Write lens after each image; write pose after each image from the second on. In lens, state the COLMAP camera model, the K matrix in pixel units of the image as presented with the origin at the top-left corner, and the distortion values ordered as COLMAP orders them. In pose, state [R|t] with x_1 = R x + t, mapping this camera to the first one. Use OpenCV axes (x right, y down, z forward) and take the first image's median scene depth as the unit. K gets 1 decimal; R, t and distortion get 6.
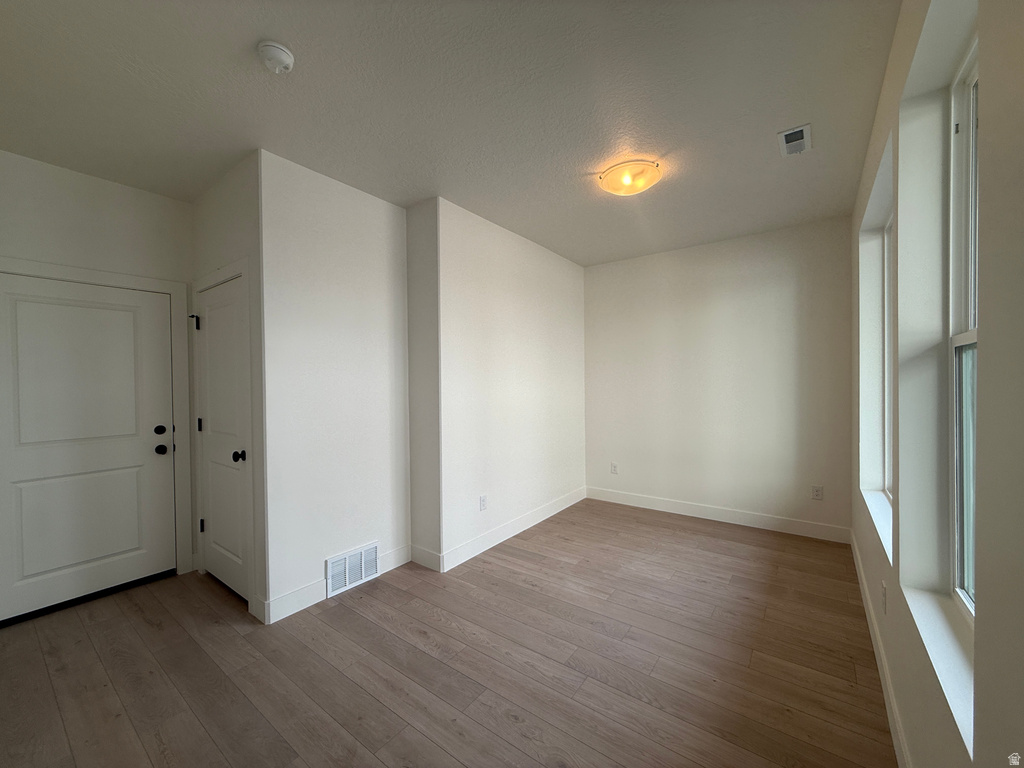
lens RADIAL K [[411.8, 0, 511.6], [0, 411.8, 383.2], [0, 0, 1]] dist [0.000444, 0.000098]
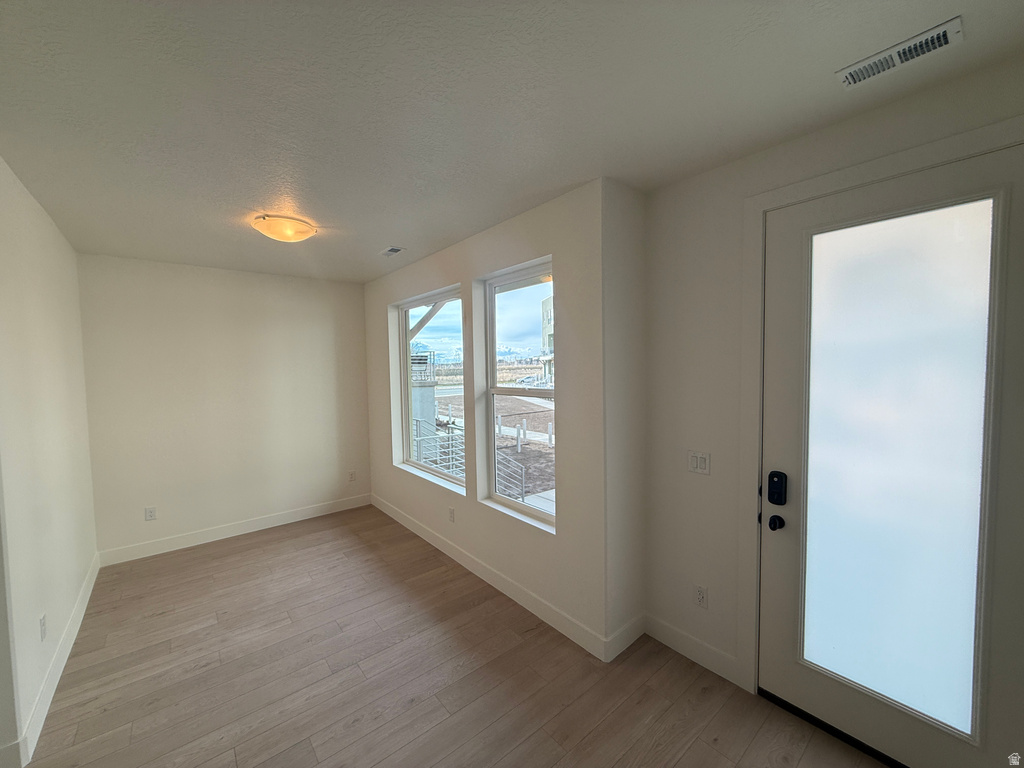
lens RADIAL K [[411.8, 0, 513.7], [0, 411.8, 385.2], [0, 0, 1]] dist [0.000444, 0.000098]
pose [[0.224808, -0.046915, 0.973273, -0.540693], [0.017002, 0.998877, 0.044222, -0.107494], [-0.974255, 0.006606, 0.225353, 0.153633]]
